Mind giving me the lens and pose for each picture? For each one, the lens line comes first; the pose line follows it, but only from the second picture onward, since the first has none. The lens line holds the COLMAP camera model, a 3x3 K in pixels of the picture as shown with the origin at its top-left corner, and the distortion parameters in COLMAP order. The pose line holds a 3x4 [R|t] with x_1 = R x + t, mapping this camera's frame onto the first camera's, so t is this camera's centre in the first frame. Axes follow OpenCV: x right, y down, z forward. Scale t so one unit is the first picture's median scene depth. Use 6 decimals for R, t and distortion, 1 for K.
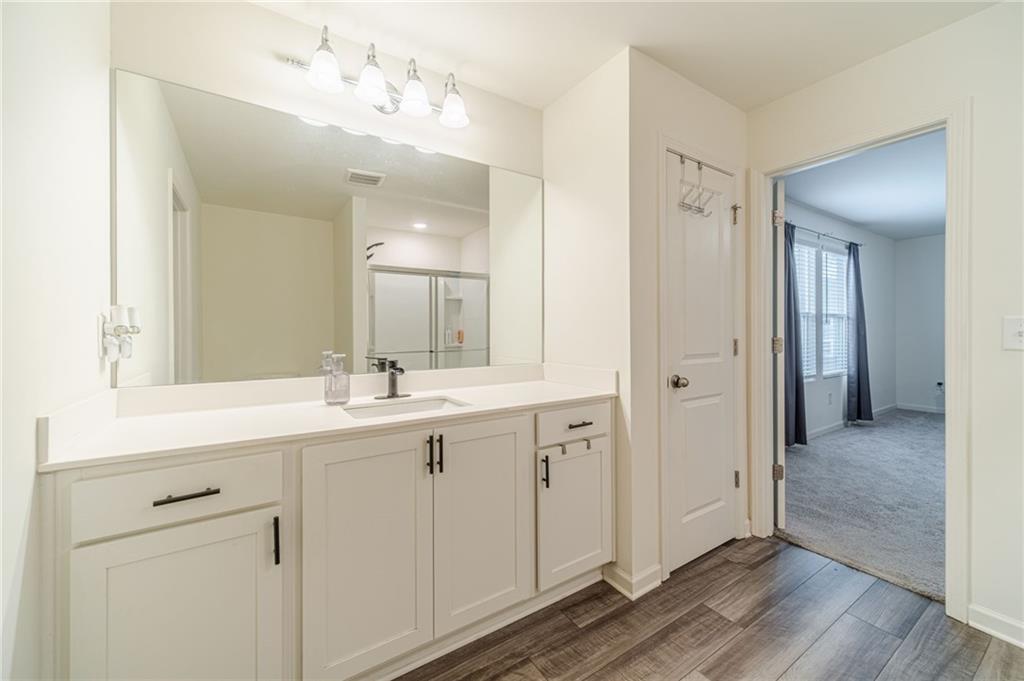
lens RADIAL K [[401.1, 0, 509.4], [0, 401.1, 330.2], [0, 0, 1]] dist [0.002658, 0.000294]
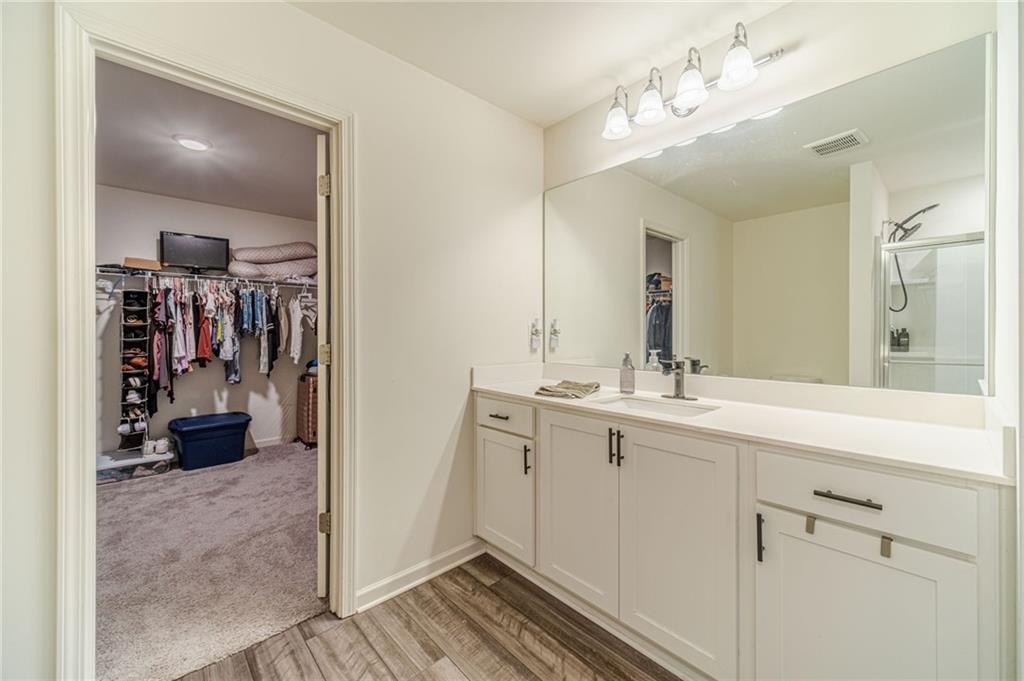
lens RADIAL K [[401.1, 0, 509.2], [0, 401.1, 333.4], [0, 0, 1]] dist [0.002658, 0.000294]
pose [[0.155462, 0.005580, -0.987826, 0.646135], [0.000122, 0.999984, 0.005667, -0.001756], [0.987842, -0.001002, 0.155458, 0.425056]]
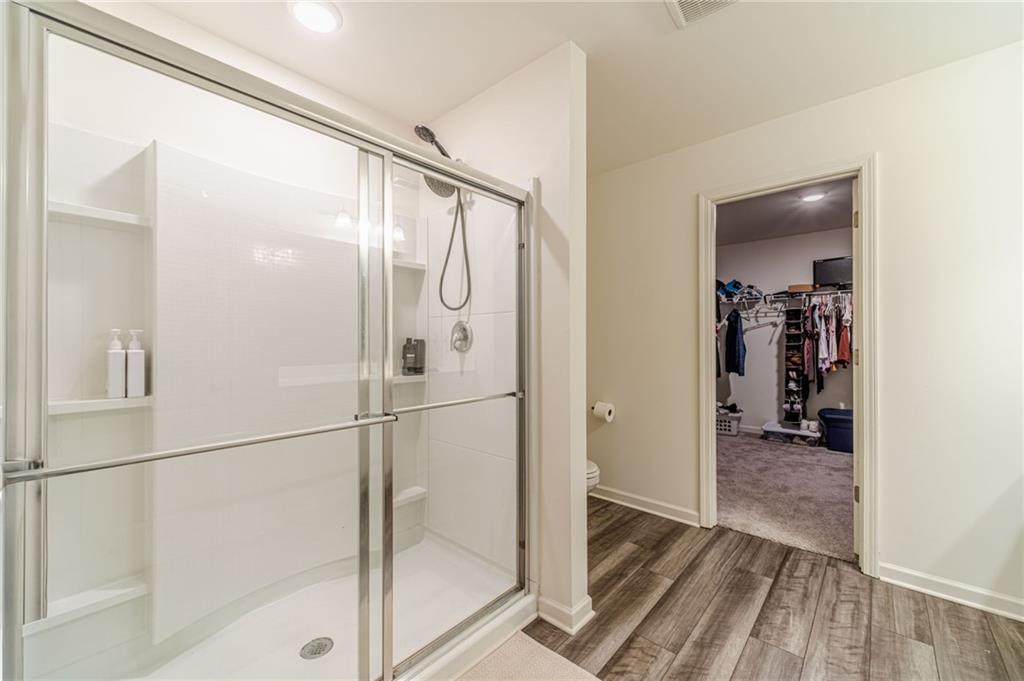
lens RADIAL K [[401.1, 0, 513.0], [0, 401.1, 338.9], [0, 0, 1]] dist [0.002658, 0.000294]
pose [[-0.970733, 0.007394, -0.240048, 0.789449], [0.008385, 0.999960, -0.003109, -0.002852], [0.240016, -0.005031, -0.970756, 0.782252]]
